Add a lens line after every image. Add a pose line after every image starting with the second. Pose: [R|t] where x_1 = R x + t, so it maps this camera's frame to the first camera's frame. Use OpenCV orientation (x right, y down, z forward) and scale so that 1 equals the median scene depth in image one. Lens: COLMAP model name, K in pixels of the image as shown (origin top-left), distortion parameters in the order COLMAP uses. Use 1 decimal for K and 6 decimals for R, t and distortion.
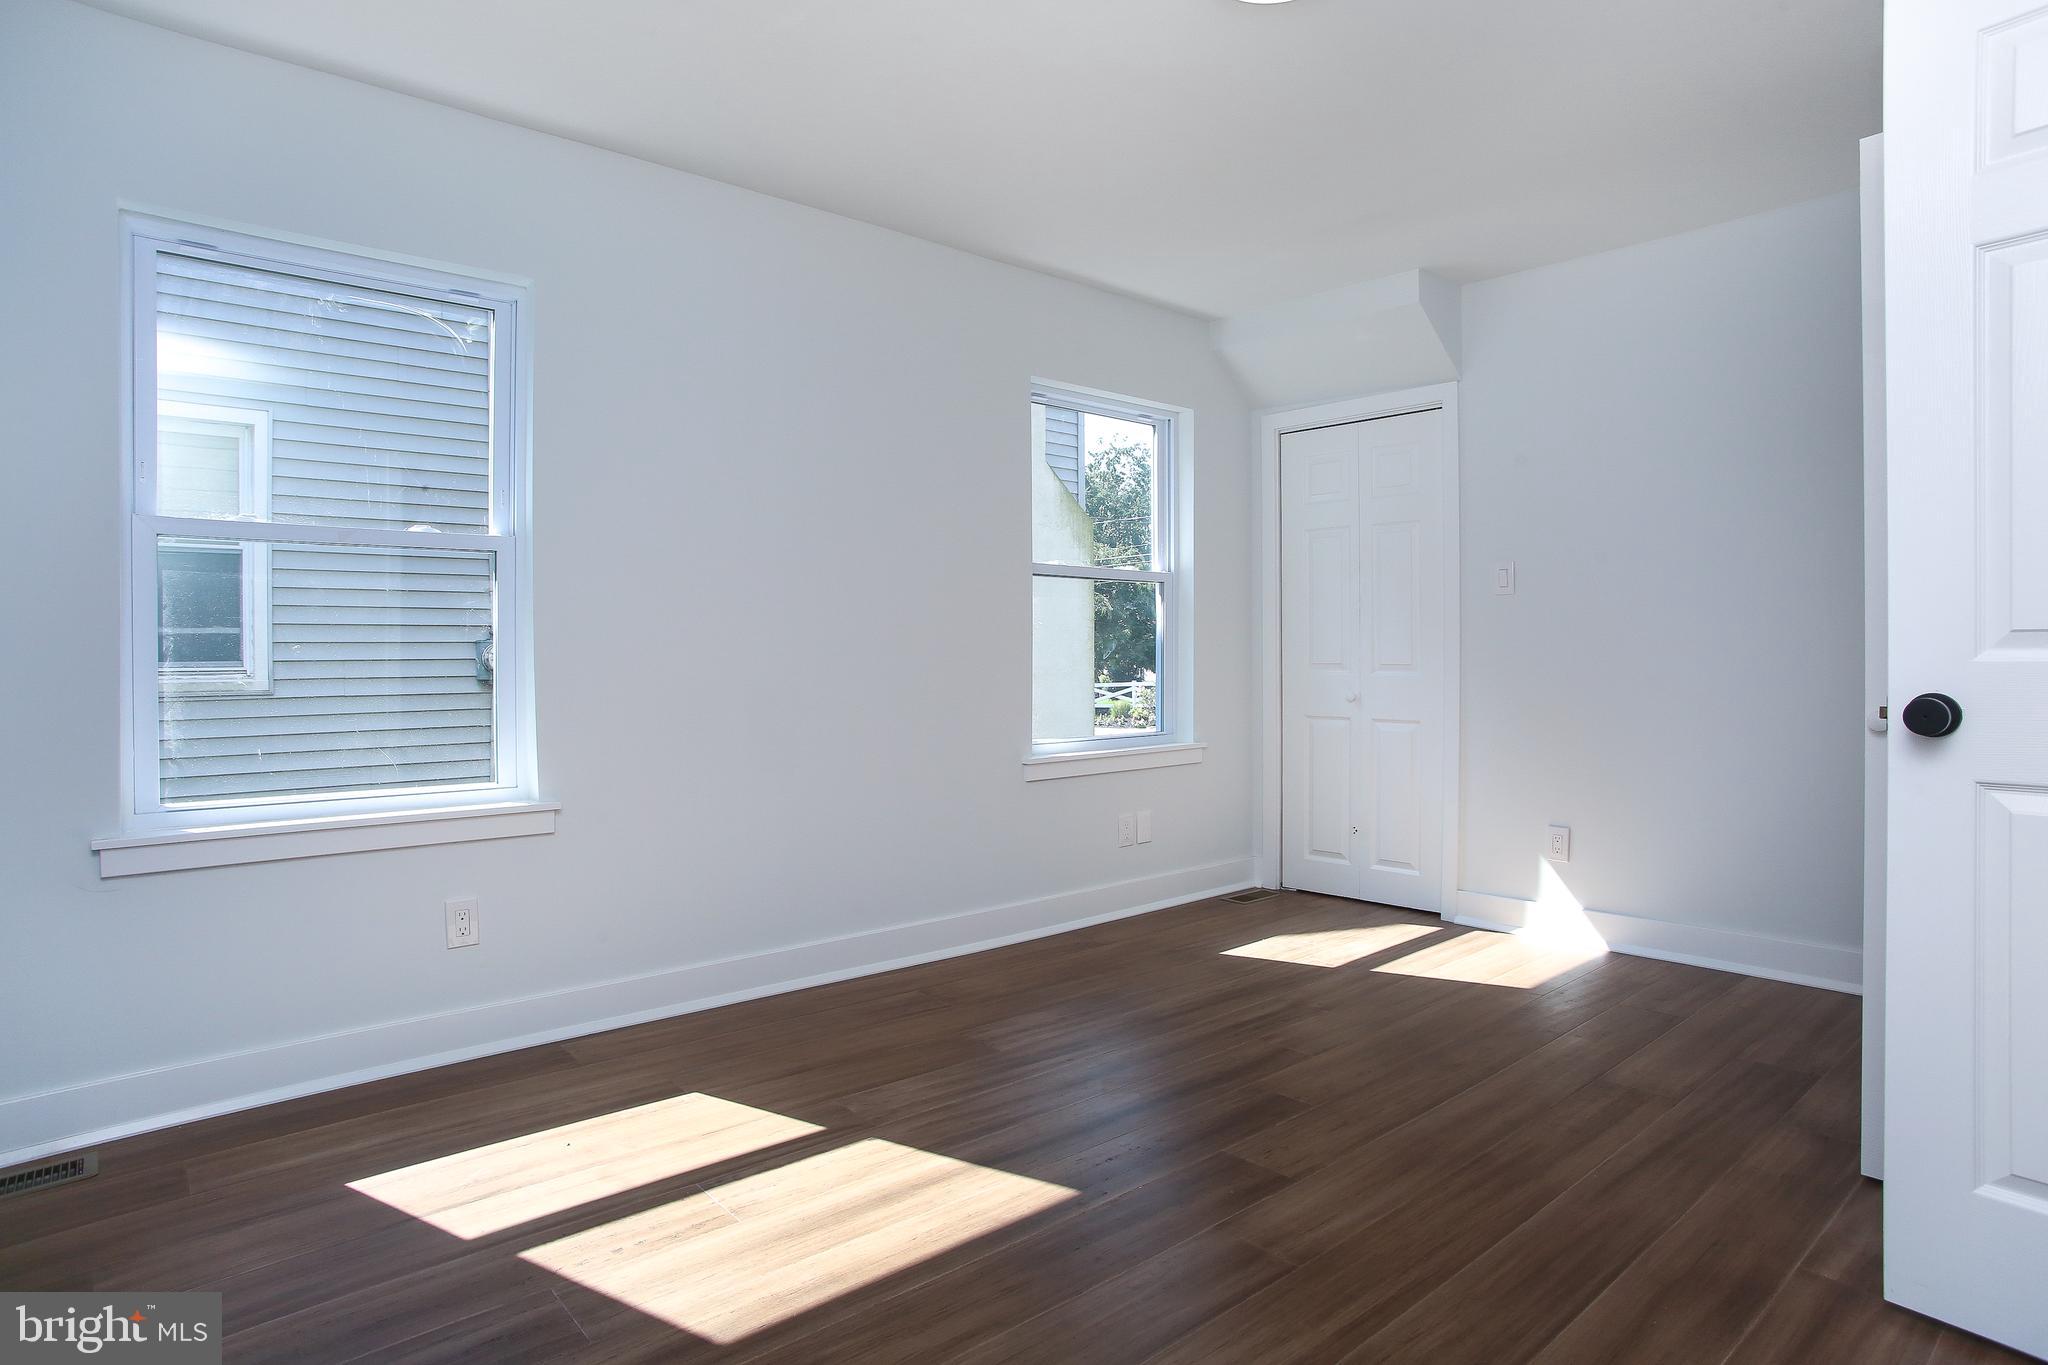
lens RADIAL K [[1137.3, 0, 1037.8], [0, 1137.3, 675.5], [0, 0, 1]] dist [-0.120507, 0.076223]
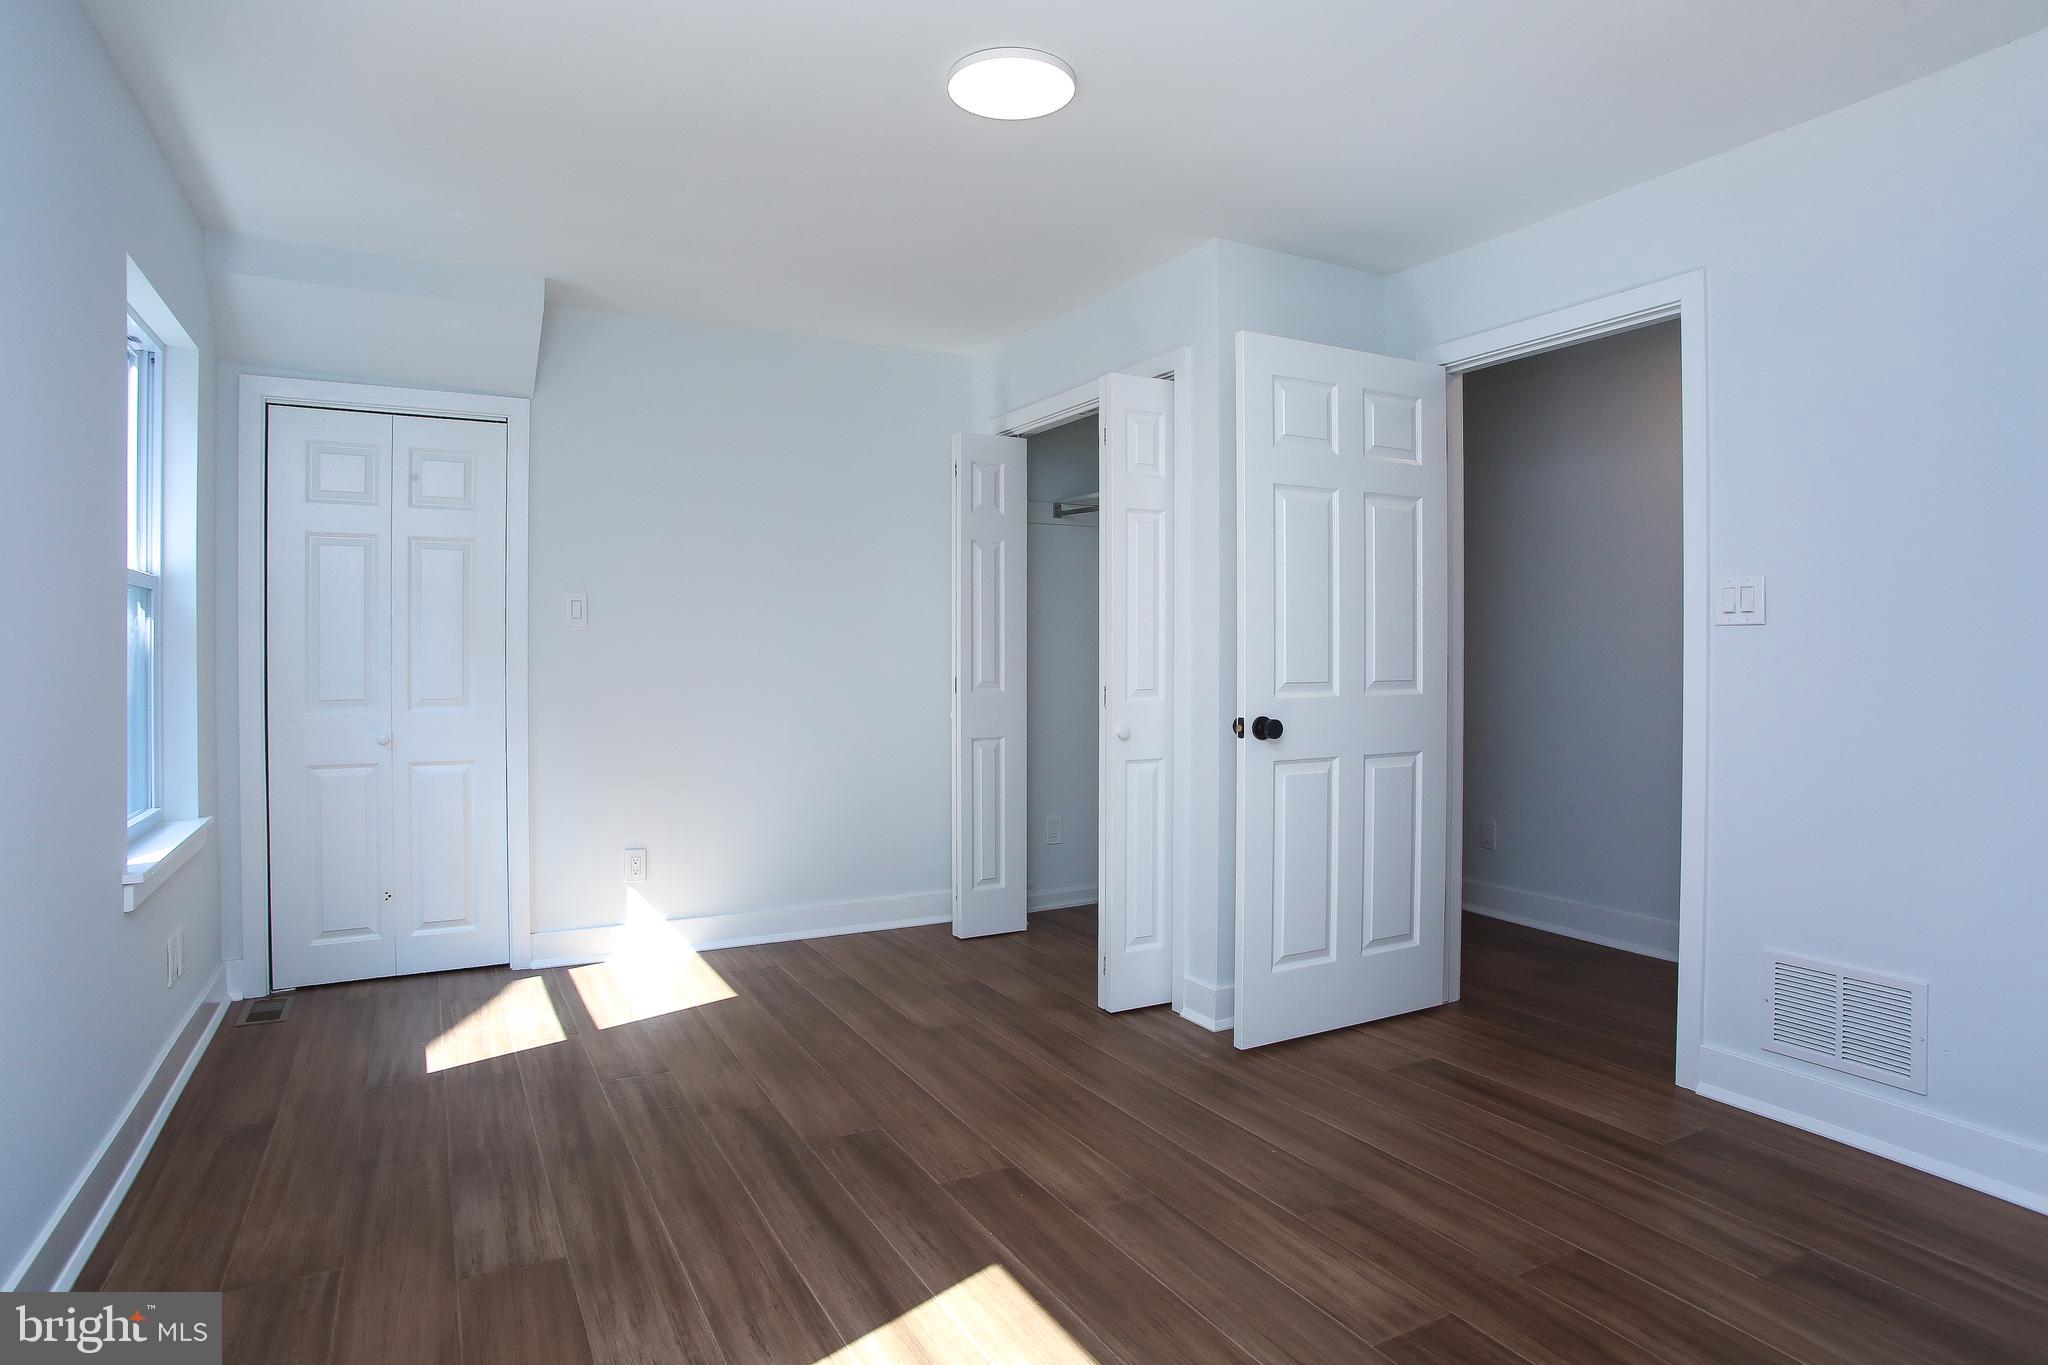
lens RADIAL K [[1137.3, 0, 1037.8], [0, 1137.3, 675.5], [0, 0, 1]] dist [-0.120507, 0.076223]
pose [[0.217197, -0.016072, 0.975996, -0.715394], [0.018075, 0.999759, 0.012441, -0.051462], [-0.975961, 0.014939, 0.217435, 0.590708]]
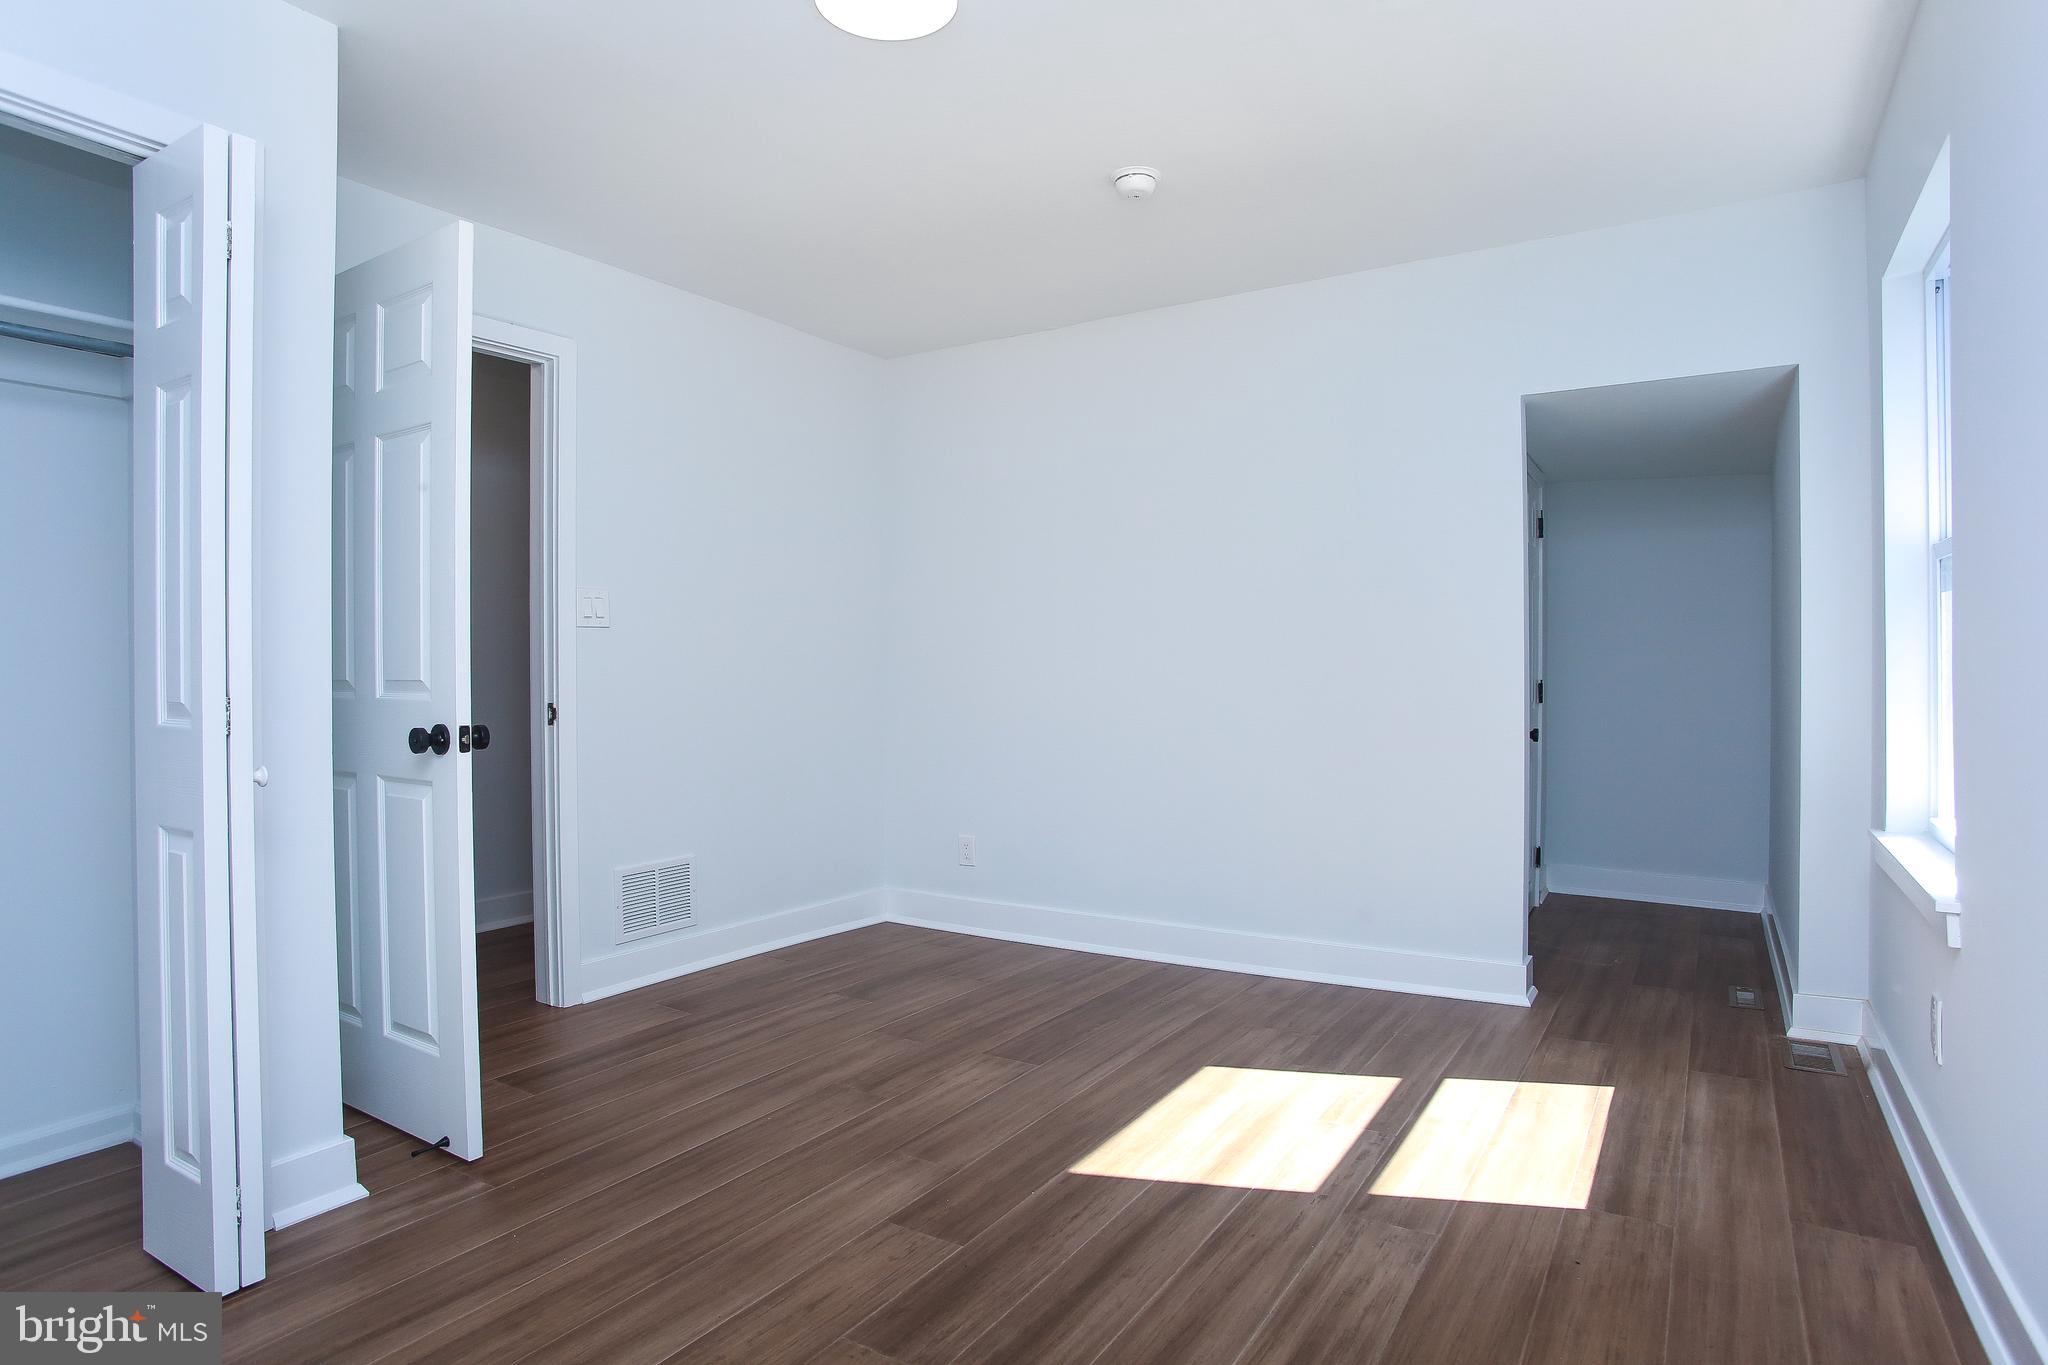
lens RADIAL K [[1126.8, 0, 997.1], [0, 1126.8, 662.8], [0, 0, 1]] dist [-0.120539, 0.073904]
pose [[-0.967819, 0.013931, -0.251263, 0.309963], [0.009087, 0.999750, 0.020426, -0.054249], [0.251485, 0.017485, -0.967703, 1.618525]]
